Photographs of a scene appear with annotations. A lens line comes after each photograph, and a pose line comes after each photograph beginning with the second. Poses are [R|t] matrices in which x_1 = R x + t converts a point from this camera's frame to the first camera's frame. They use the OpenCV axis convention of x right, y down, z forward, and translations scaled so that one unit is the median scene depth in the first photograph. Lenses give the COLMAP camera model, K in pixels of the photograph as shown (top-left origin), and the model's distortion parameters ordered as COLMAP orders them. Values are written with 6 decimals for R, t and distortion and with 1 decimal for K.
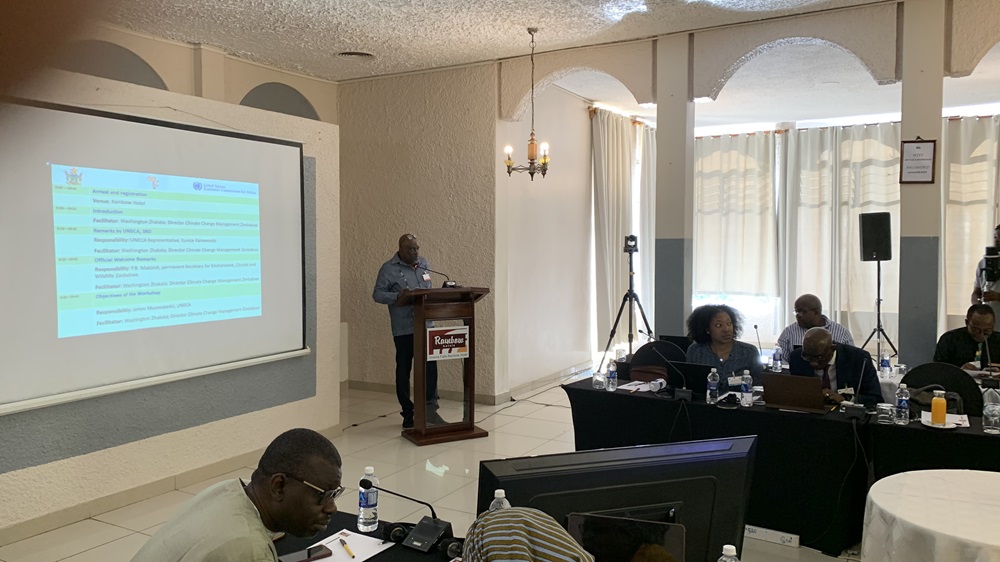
lens RADIAL K [[757.7, 0, 500.0], [0, 757.7, 281.0], [0, 0, 1]] dist [0.078831, -0.112867]
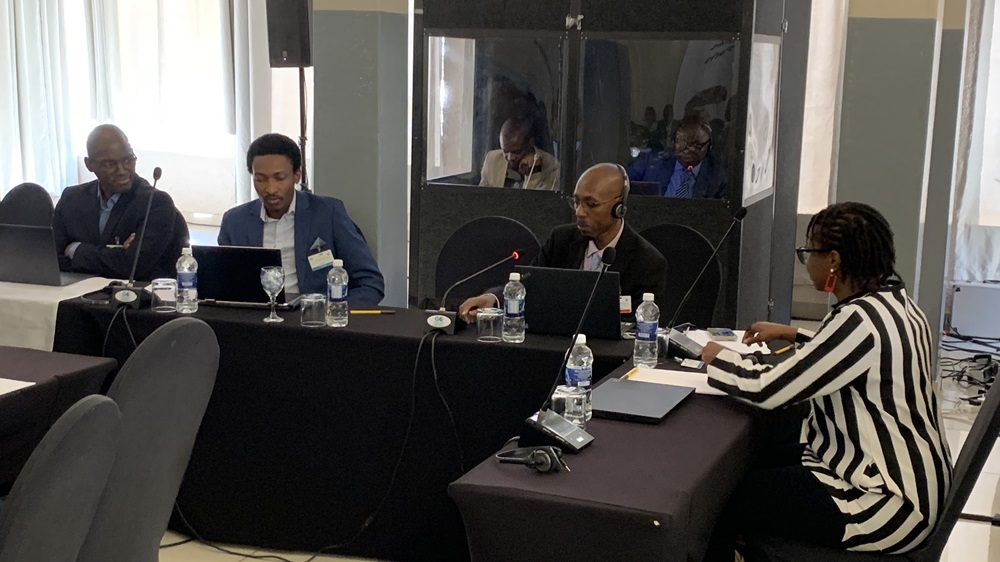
lens RADIAL K [[1360.5, 0, 518.8], [0, 1360.5, 290.5], [0, 0, 1]] dist [0.232541, -0.718974]
pose [[0.985616, -0.009374, 0.168738, 0.692444], [-0.012235, 0.991882, 0.126568, 0.009754], [-0.168555, -0.126812, 0.977501, -0.048240]]
